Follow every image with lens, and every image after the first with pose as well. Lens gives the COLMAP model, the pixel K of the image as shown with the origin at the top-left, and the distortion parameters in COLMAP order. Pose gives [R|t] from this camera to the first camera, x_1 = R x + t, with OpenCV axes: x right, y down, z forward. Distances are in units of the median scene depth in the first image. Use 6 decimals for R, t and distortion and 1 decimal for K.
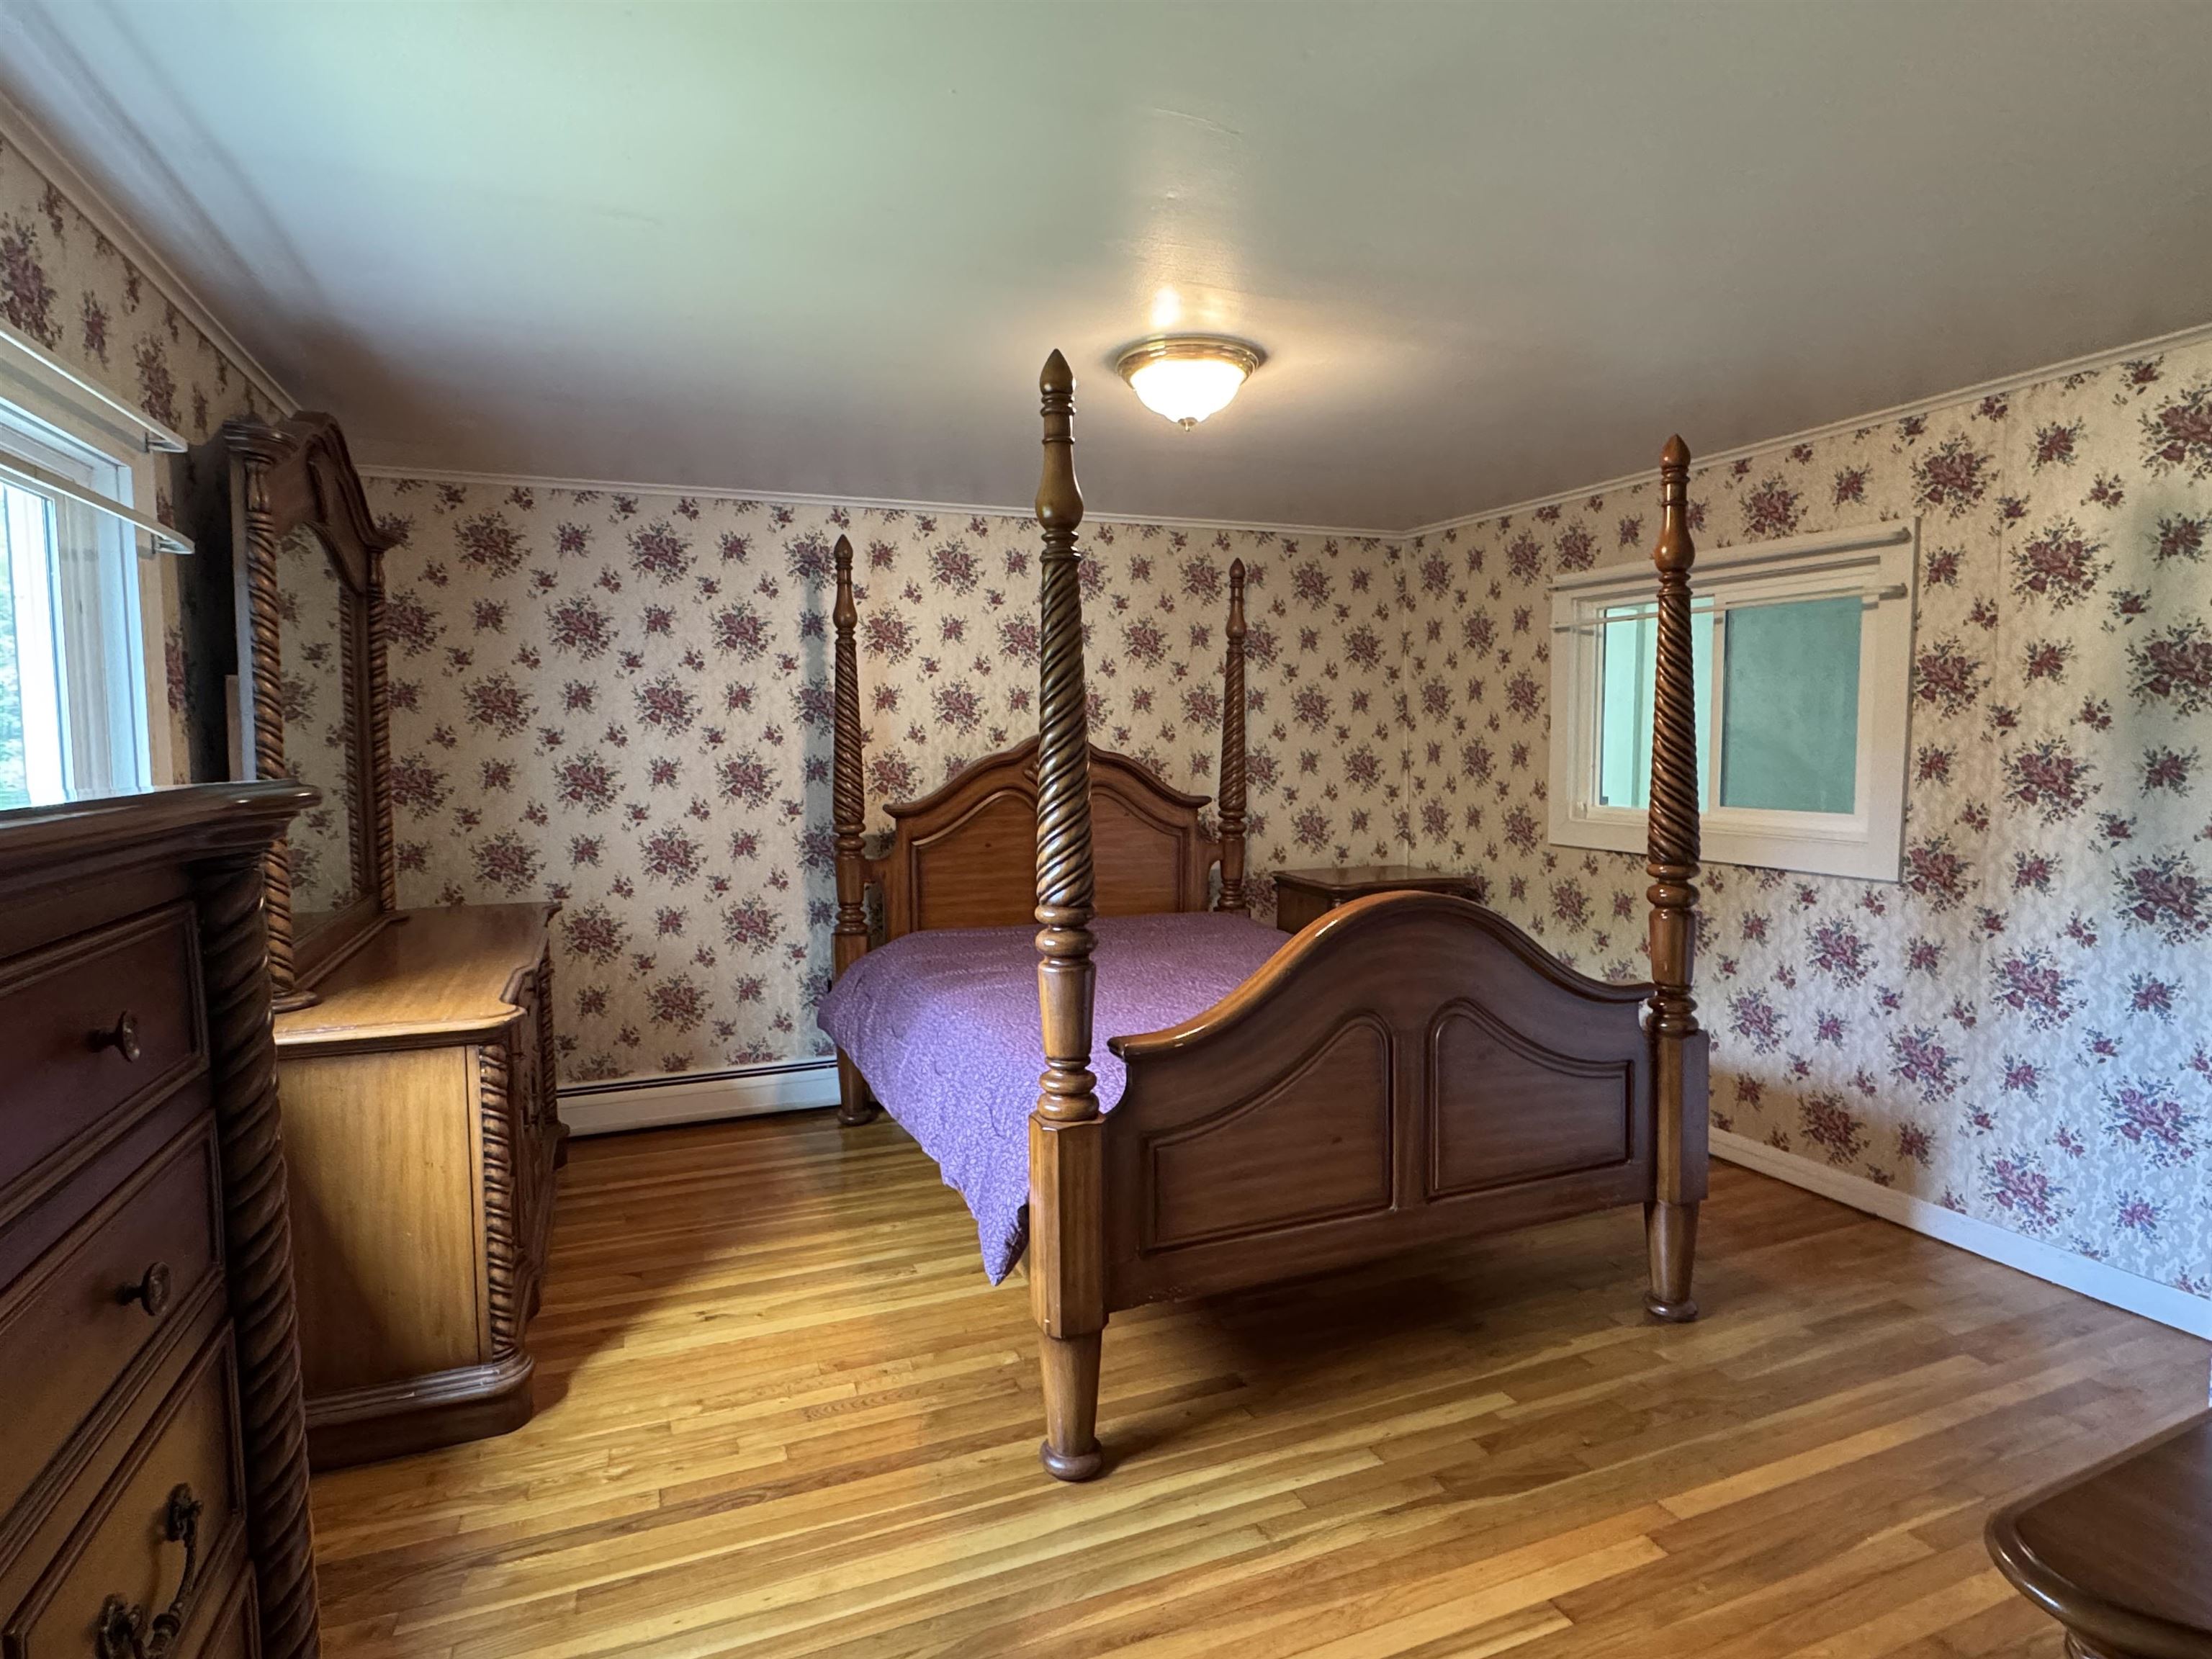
lens RADIAL K [[1181.6, 0, 1106.5], [0, 1181.6, 825.4], [0, 0, 1]] dist [-0.001330, -0.000451]
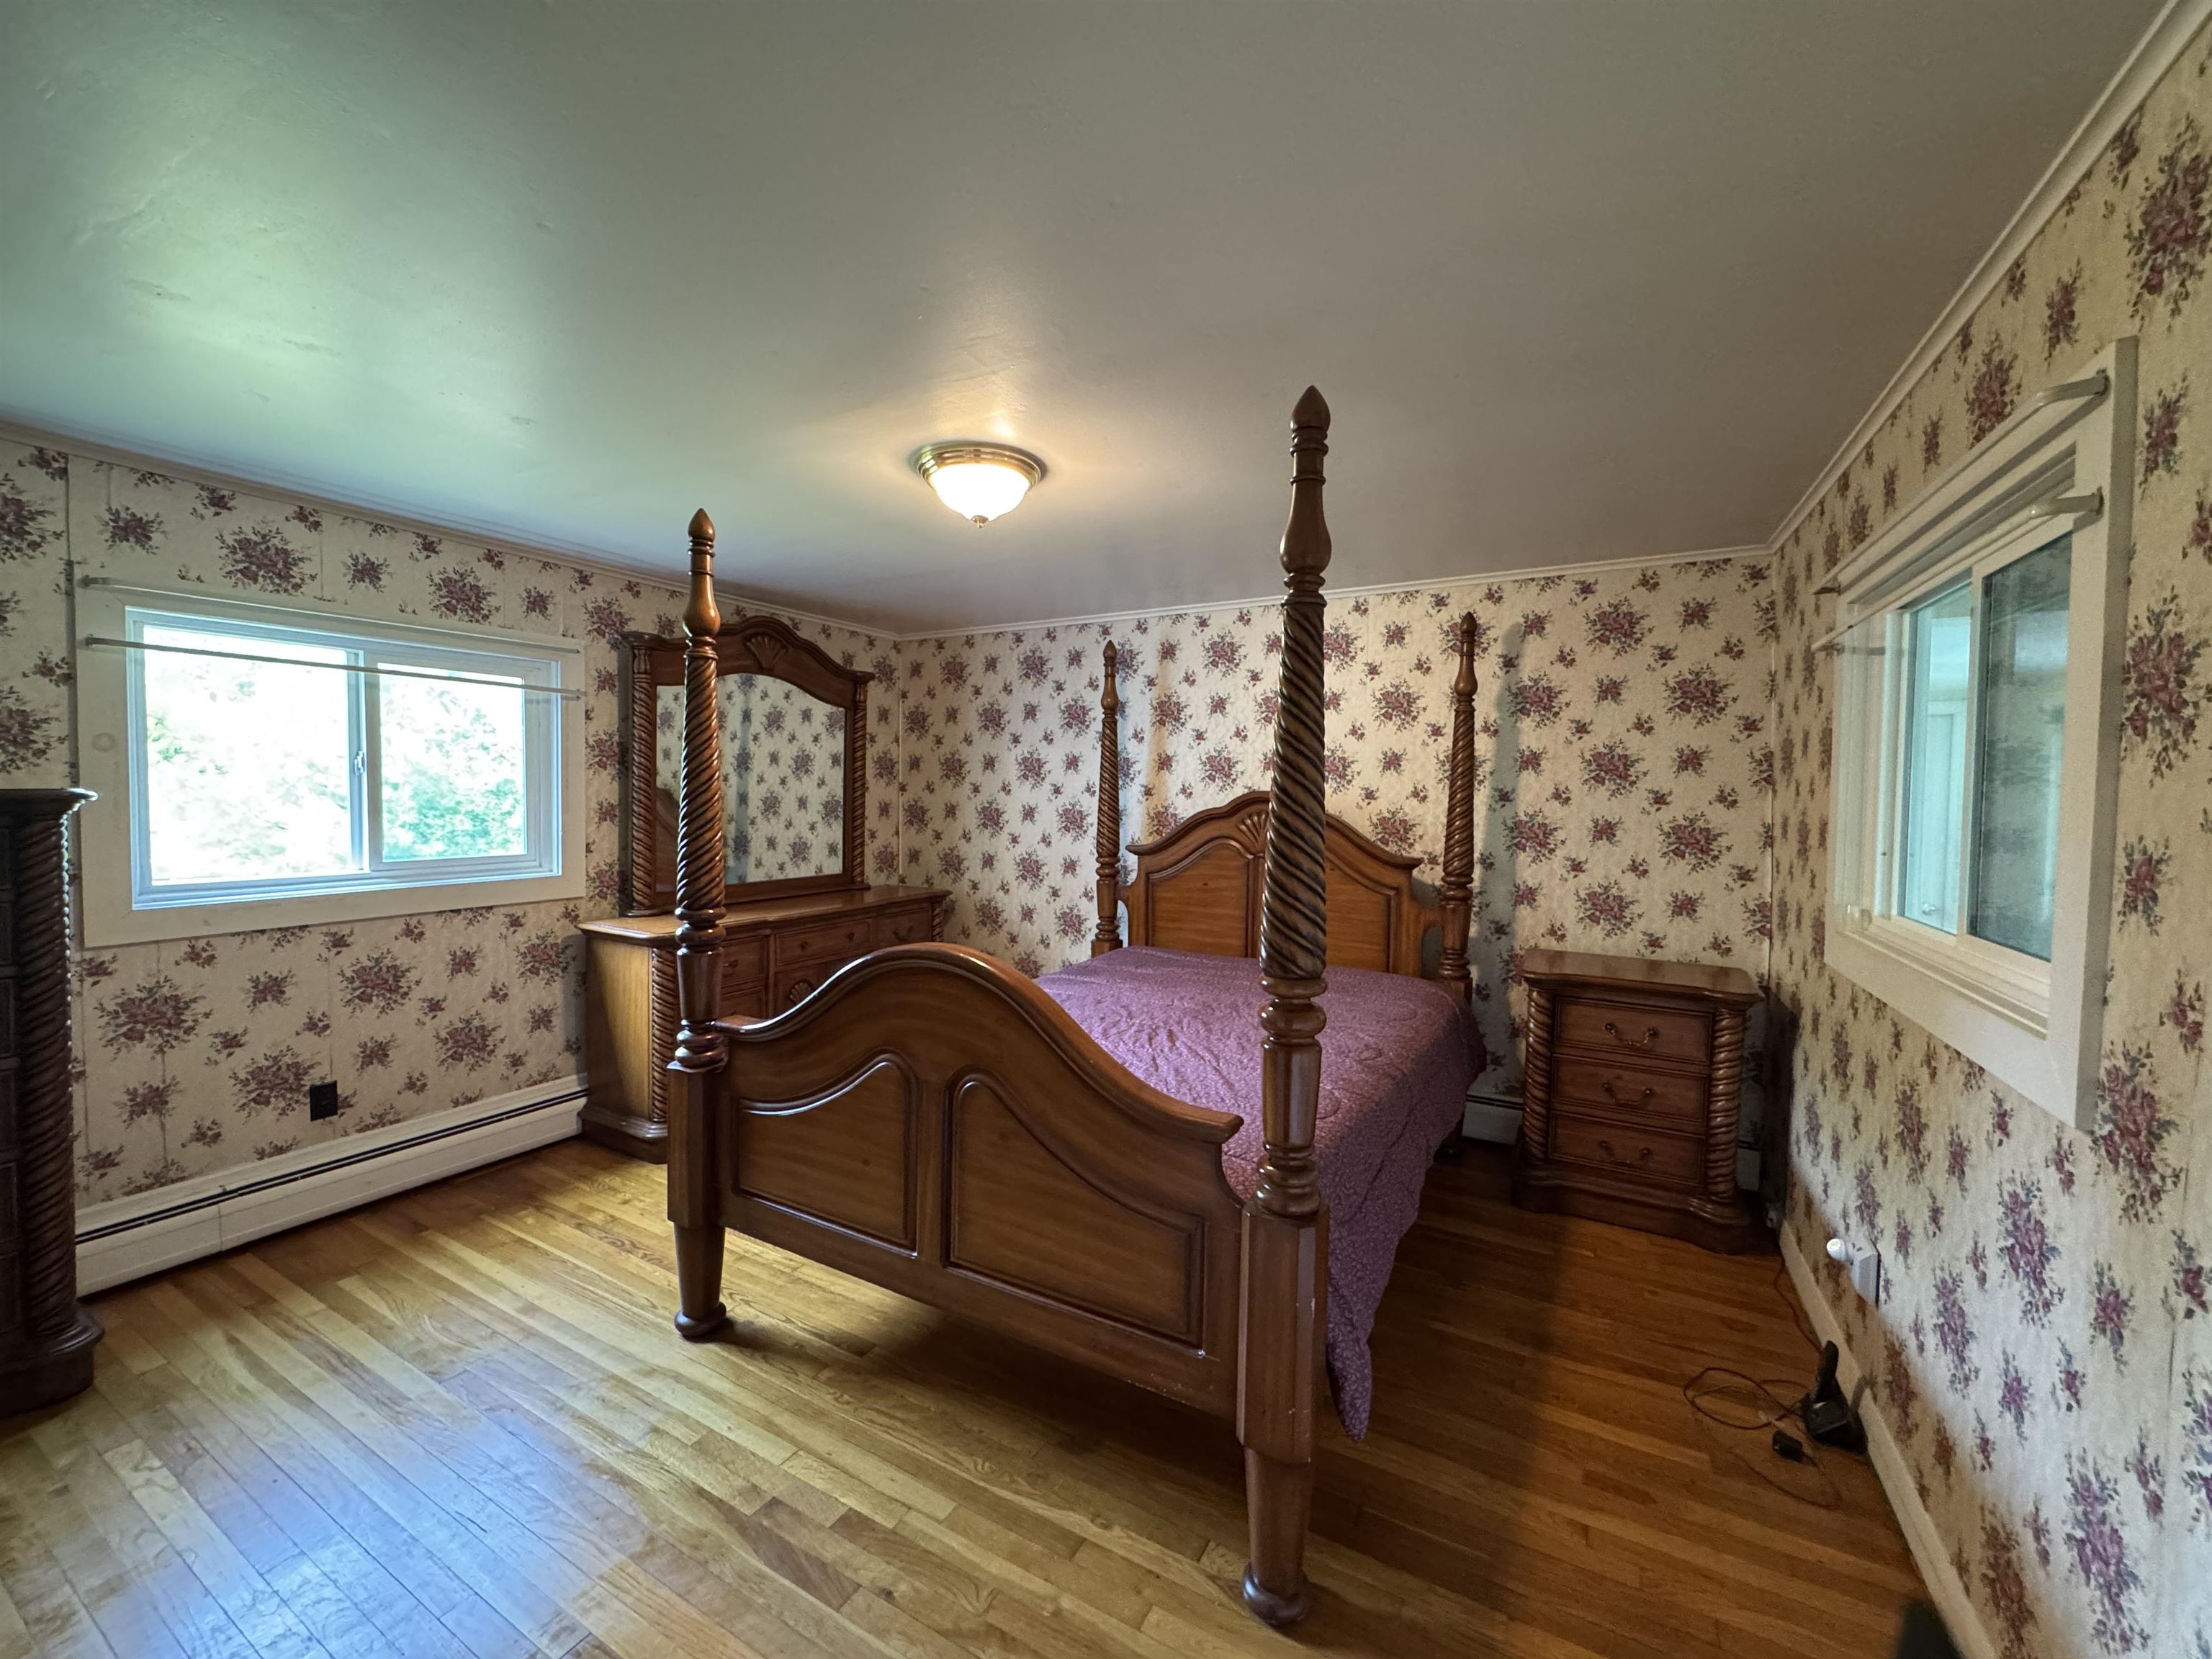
lens RADIAL K [[881.8, 0, 1101.1], [0, 881.8, 824.8], [0, 0, 1]] dist [-0.003382, 0.000731]
pose [[0.619919, 0.044674, -0.783393, 0.545493], [-0.078691, 0.996884, -0.005422, -0.030741], [0.780710, 0.065007, 0.621503, 0.374484]]
